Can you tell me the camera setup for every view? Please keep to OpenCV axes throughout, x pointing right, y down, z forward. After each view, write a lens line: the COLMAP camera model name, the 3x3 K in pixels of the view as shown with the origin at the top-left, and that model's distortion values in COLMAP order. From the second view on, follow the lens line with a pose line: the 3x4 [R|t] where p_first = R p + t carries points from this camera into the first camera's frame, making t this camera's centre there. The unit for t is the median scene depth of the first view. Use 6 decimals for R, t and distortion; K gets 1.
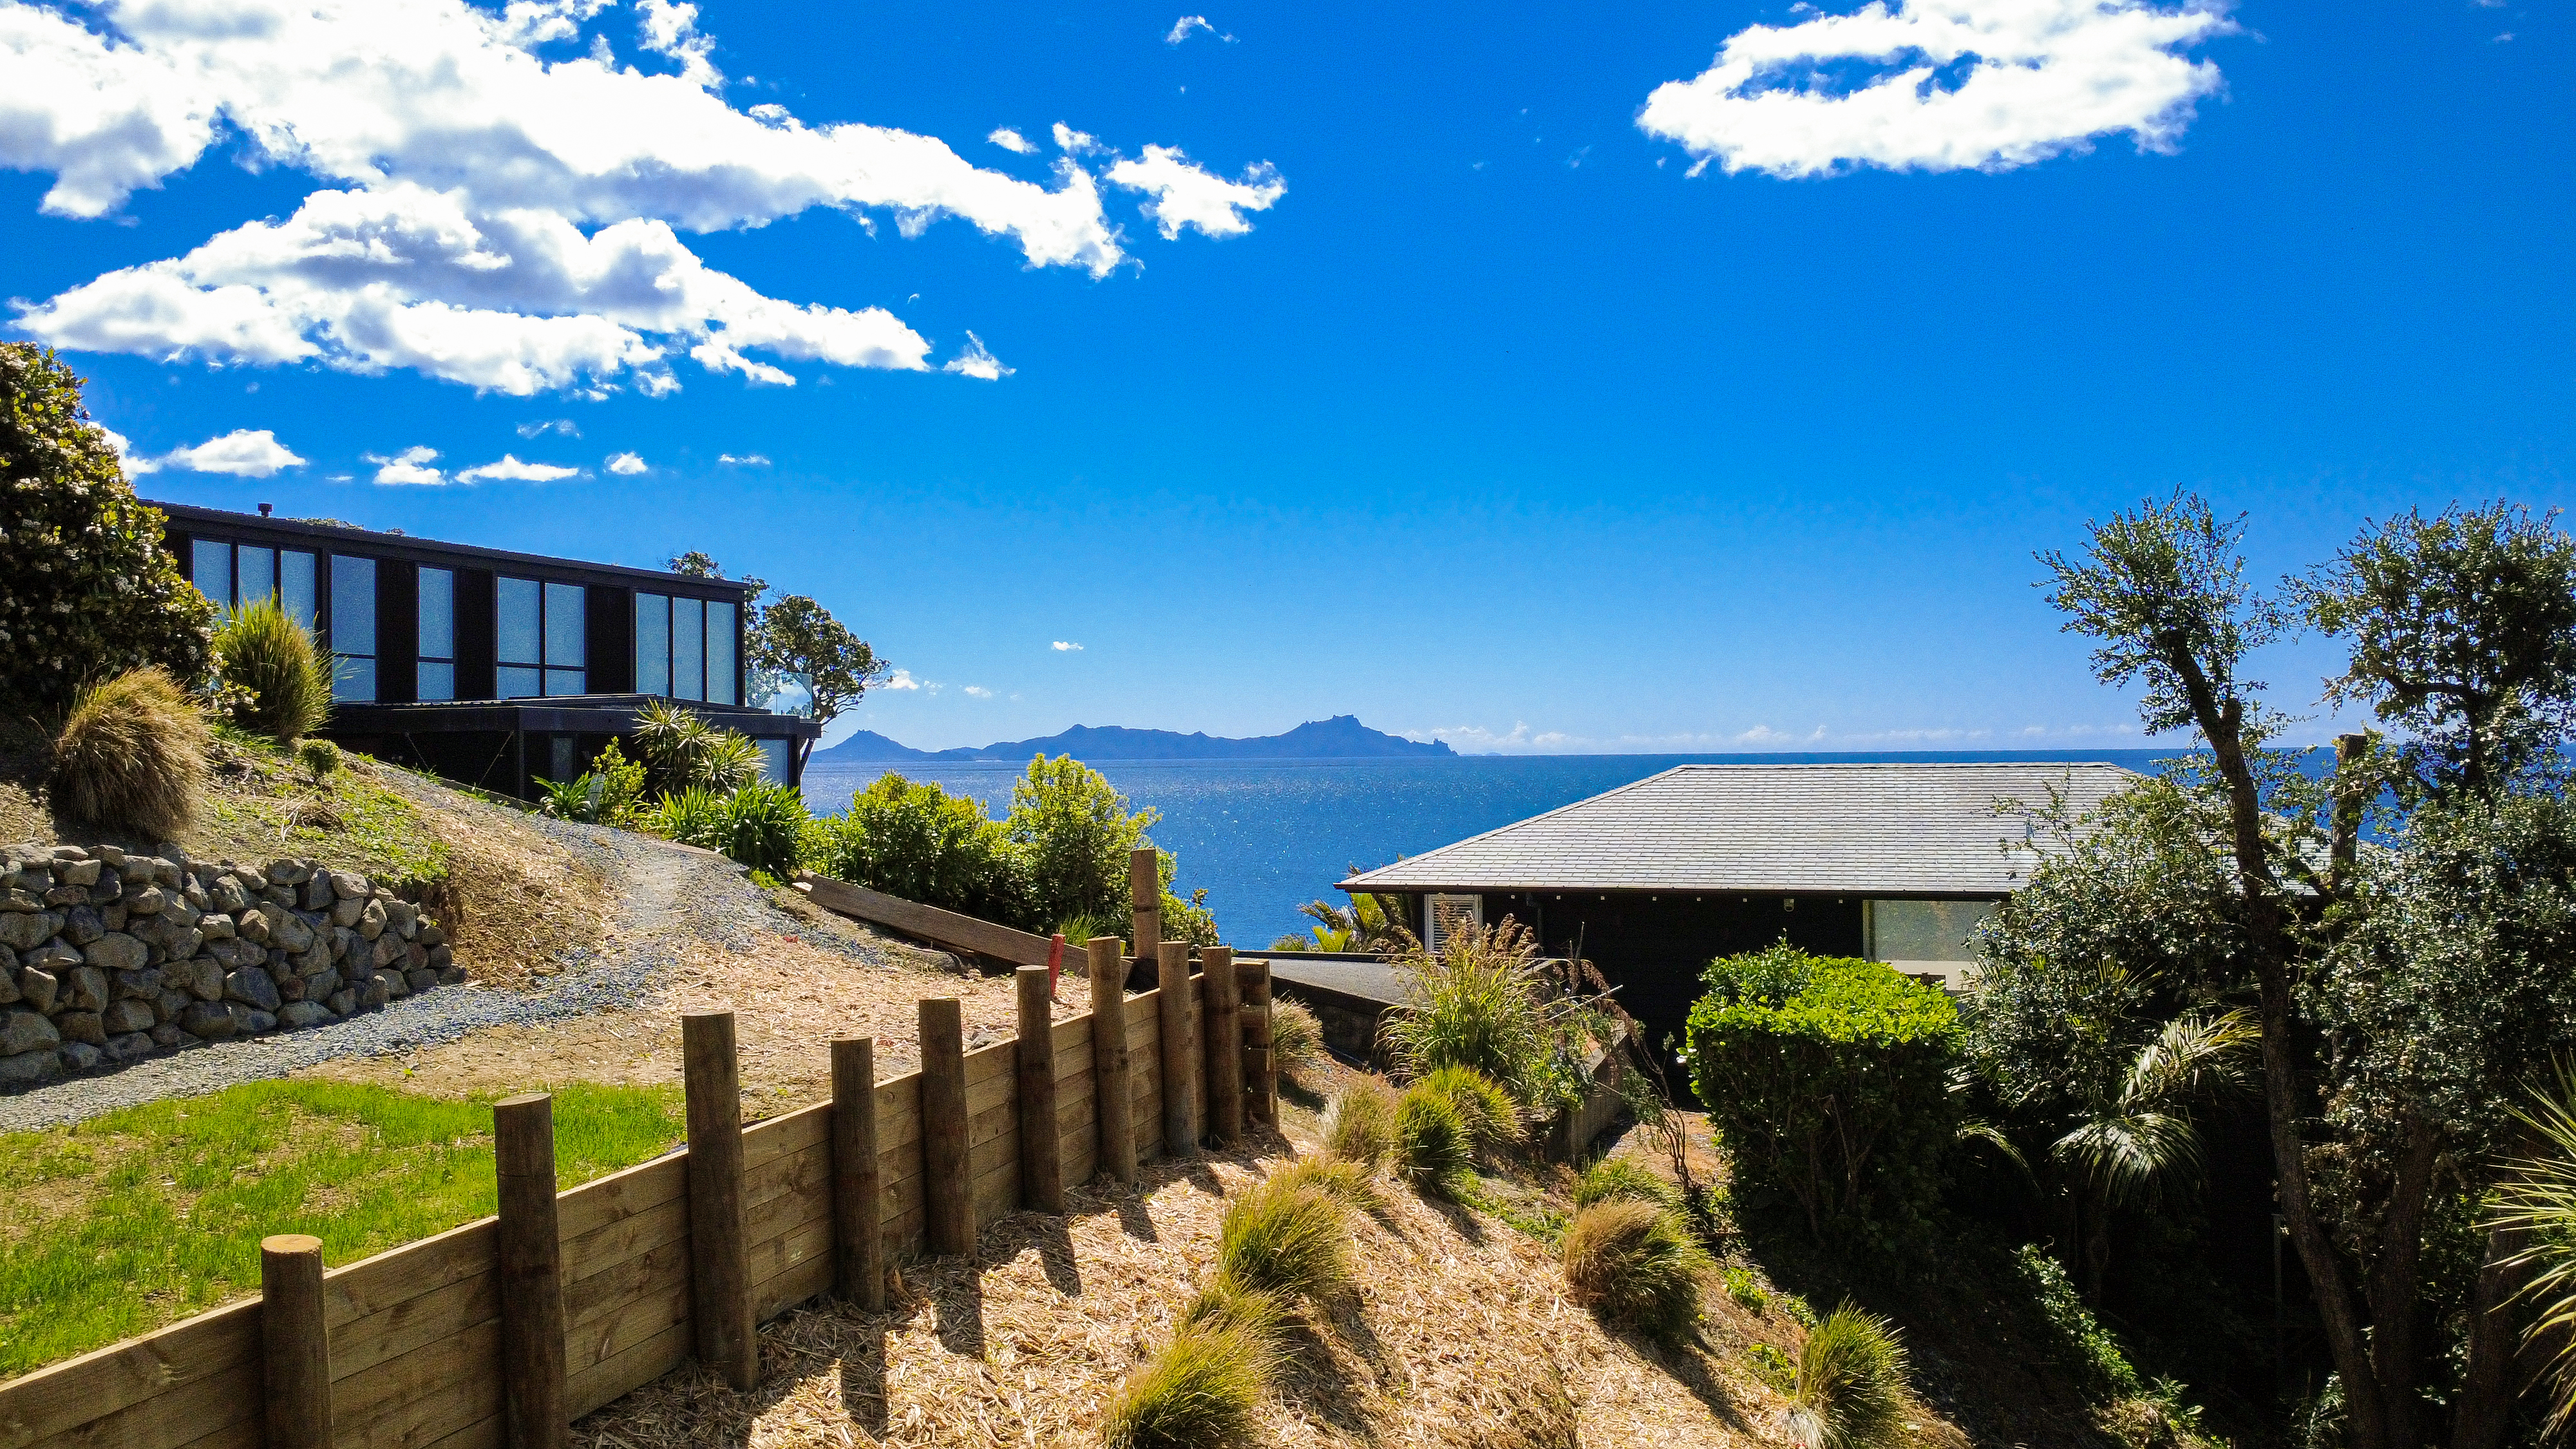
lens RADIAL K [[1862.7, 0, 1288.0], [0, 1862.7, 724.5], [0, 0, 1]] dist [-0.000635, -0.001062]
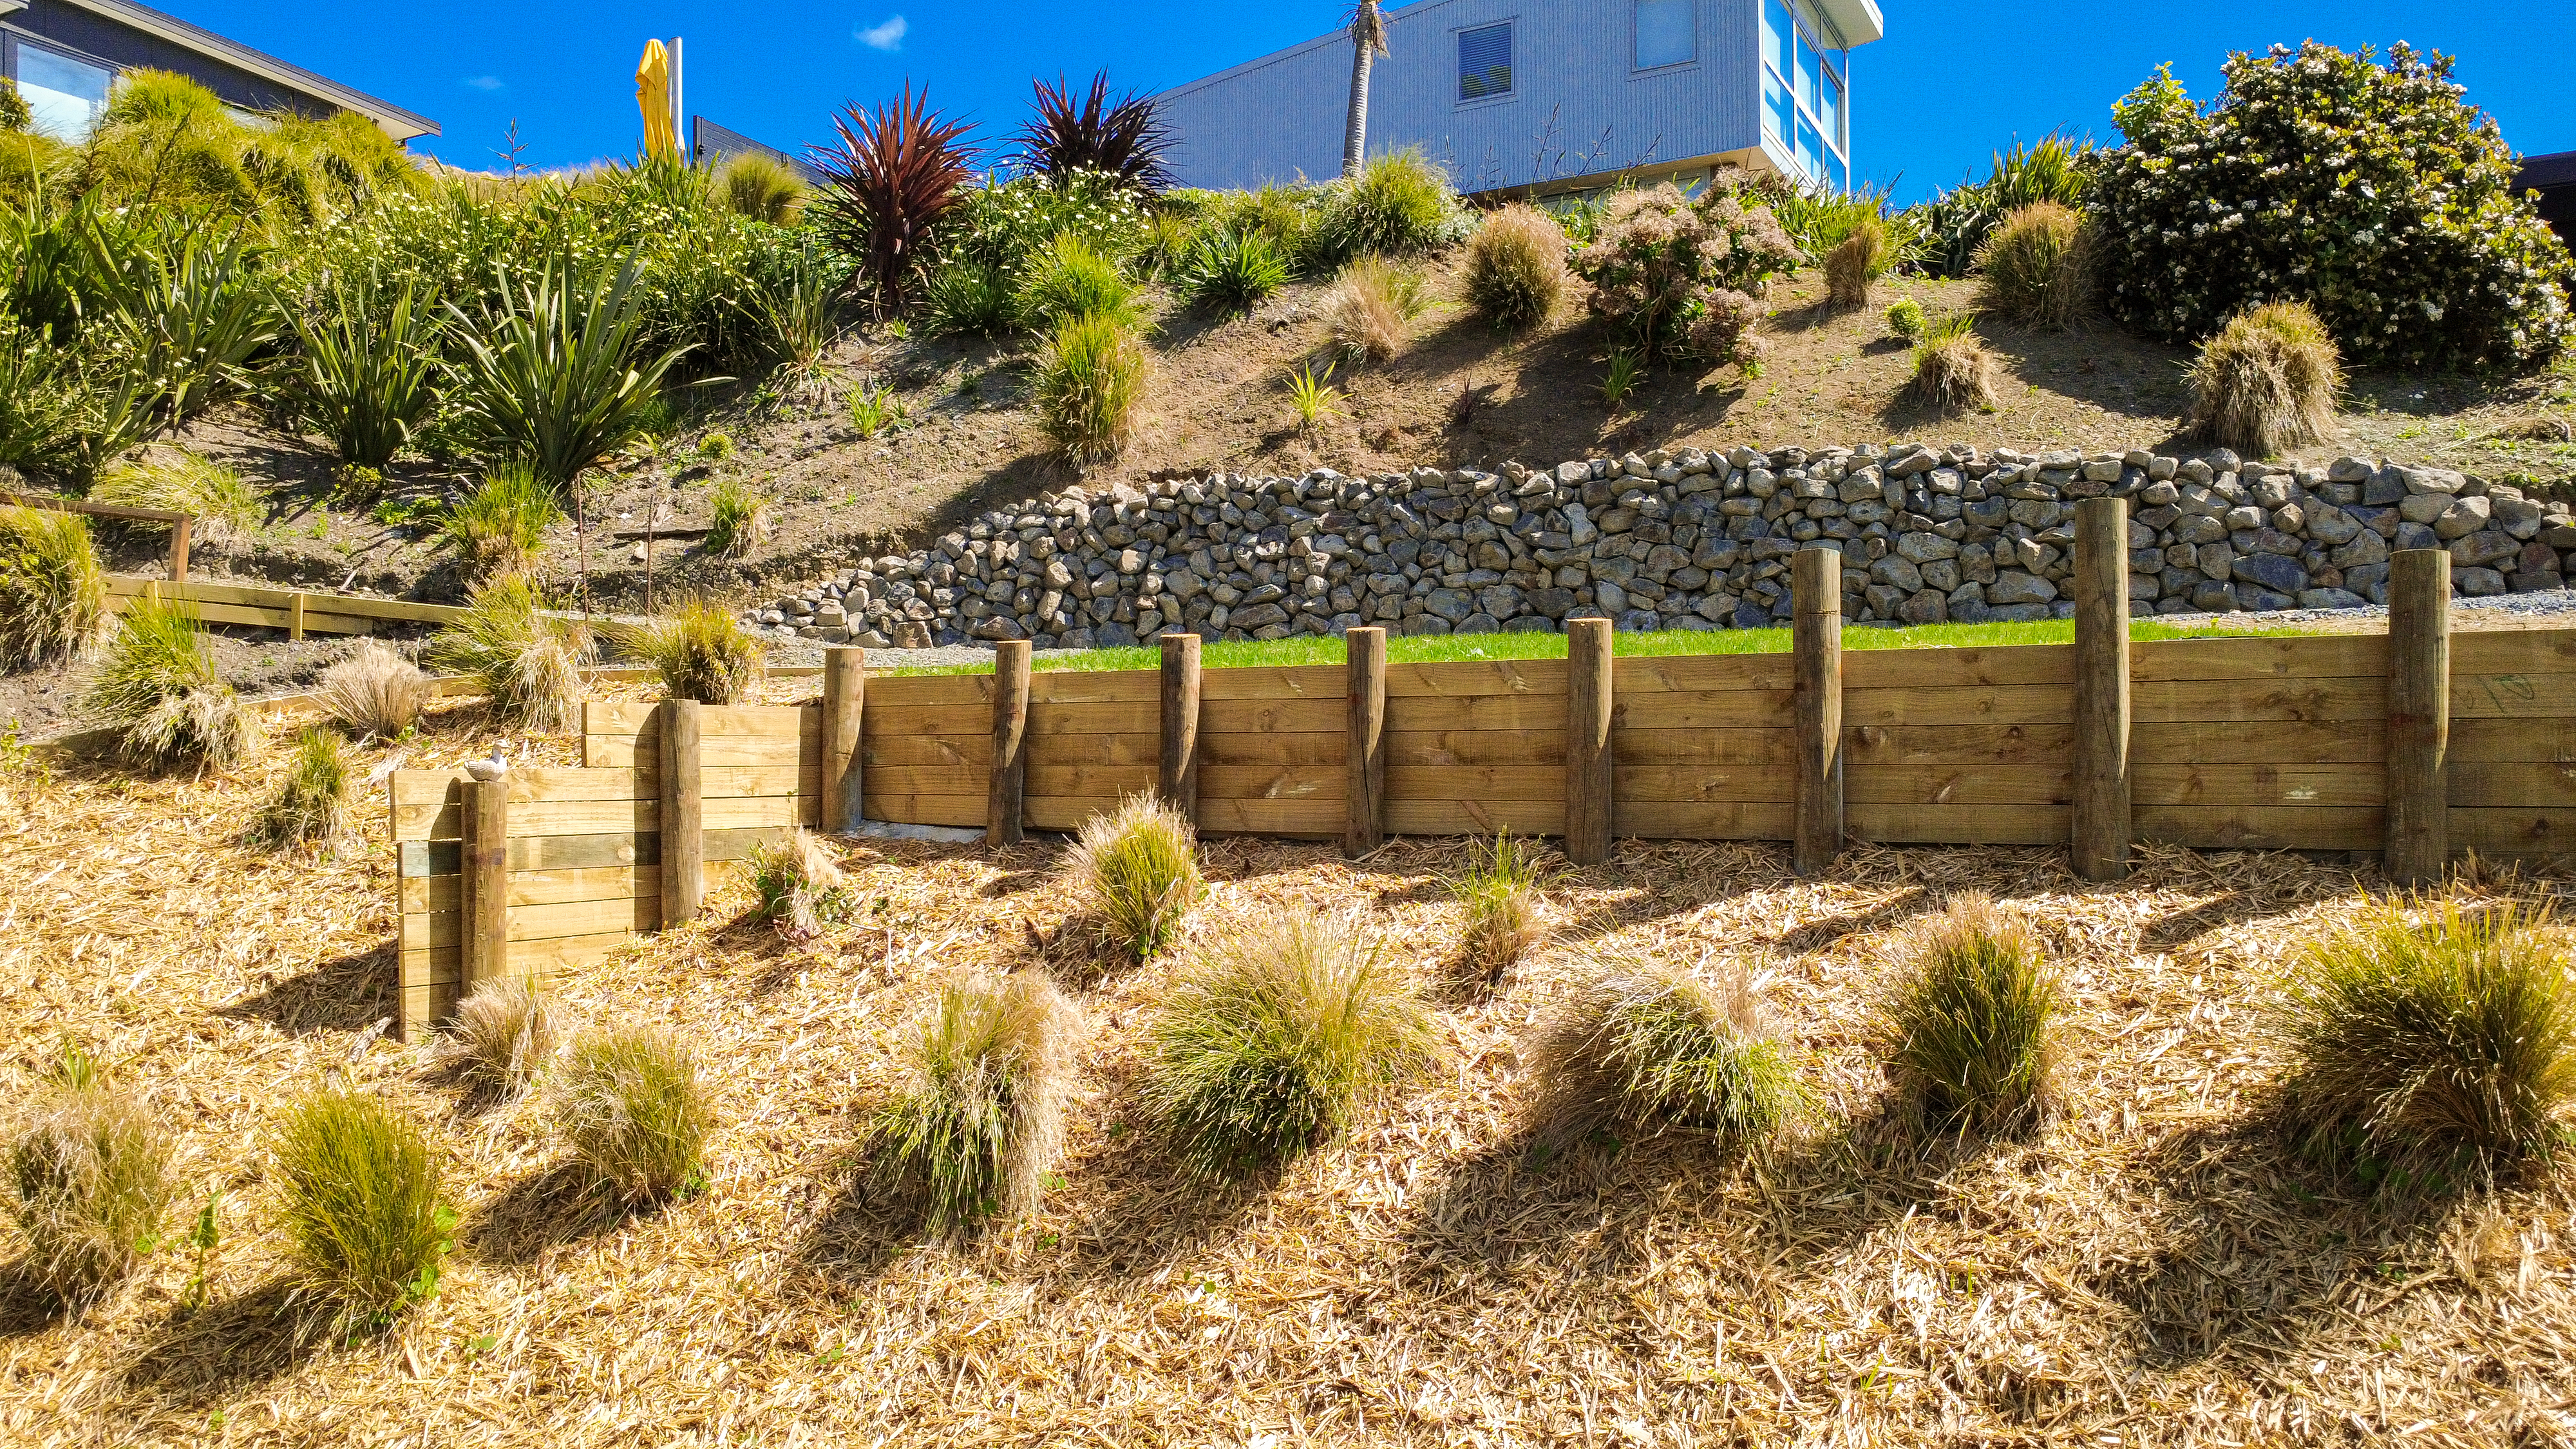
lens RADIAL K [[1862.7, 0, 1288.0], [0, 1862.7, 724.5], [0, 0, 1]] dist [-0.000635, -0.001062]
pose [[-0.185487, -0.007881, -0.982615, 0.628653], [0.019281, 0.999746, -0.011658, 0.237193], [0.982457, -0.021108, -0.185288, 0.652982]]
